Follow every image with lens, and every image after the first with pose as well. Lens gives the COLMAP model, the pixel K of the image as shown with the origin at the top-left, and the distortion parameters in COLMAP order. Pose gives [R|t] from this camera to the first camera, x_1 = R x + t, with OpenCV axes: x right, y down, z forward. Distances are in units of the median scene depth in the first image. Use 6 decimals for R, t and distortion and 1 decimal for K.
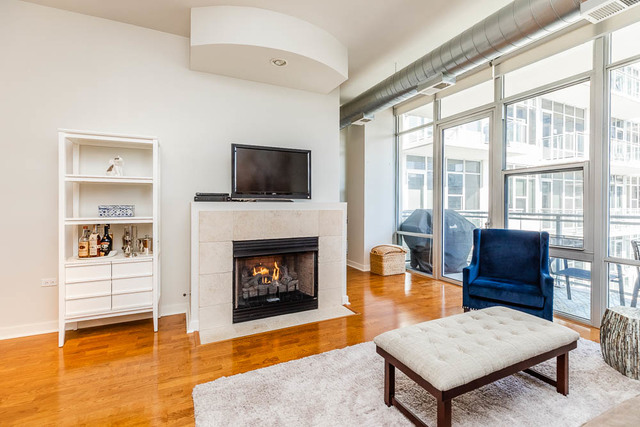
lens RADIAL K [[289.2, 0, 315.8], [0, 289.2, 206.0], [0, 0, 1]] dist [0.010703, -0.002525]
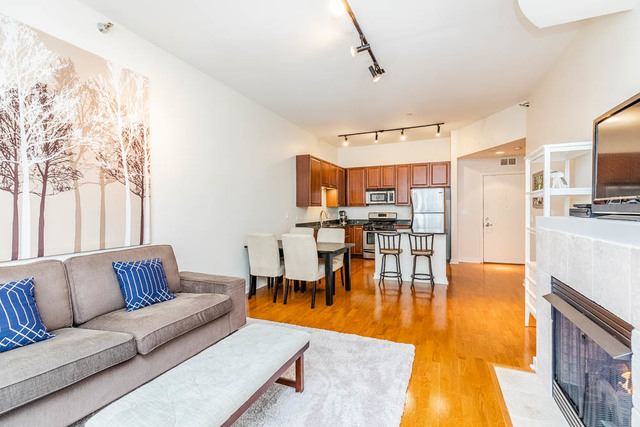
lens RADIAL K [[289.2, 0, 329.1], [0, 289.2, 211.2], [0, 0, 1]] dist [0.010703, -0.002525]
pose [[-0.712511, 0.009881, -0.701591, 0.522202], [0.000470, 0.999907, 0.013605, -0.034587], [0.701660, 0.009364, -0.712450, 1.008716]]
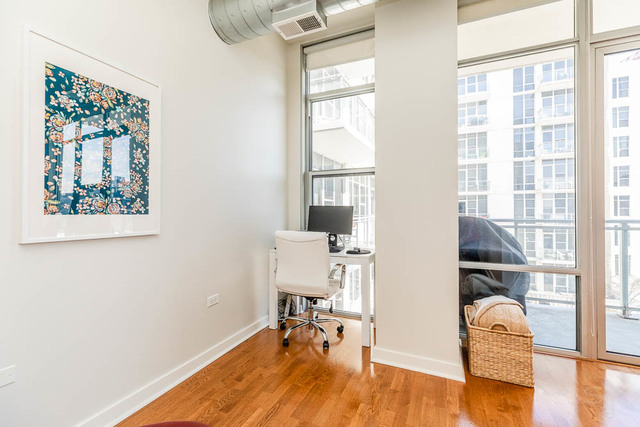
lens RADIAL K [[289.2, 0, 317.7], [0, 289.2, 206.6], [0, 0, 1]] dist [0.010703, -0.002525]
pose [[0.750176, 0.008880, 0.661178, -0.345686], [0.008299, 0.999705, -0.022843, 0.003256], [-0.661186, 0.022624, 0.749881, 1.298471]]
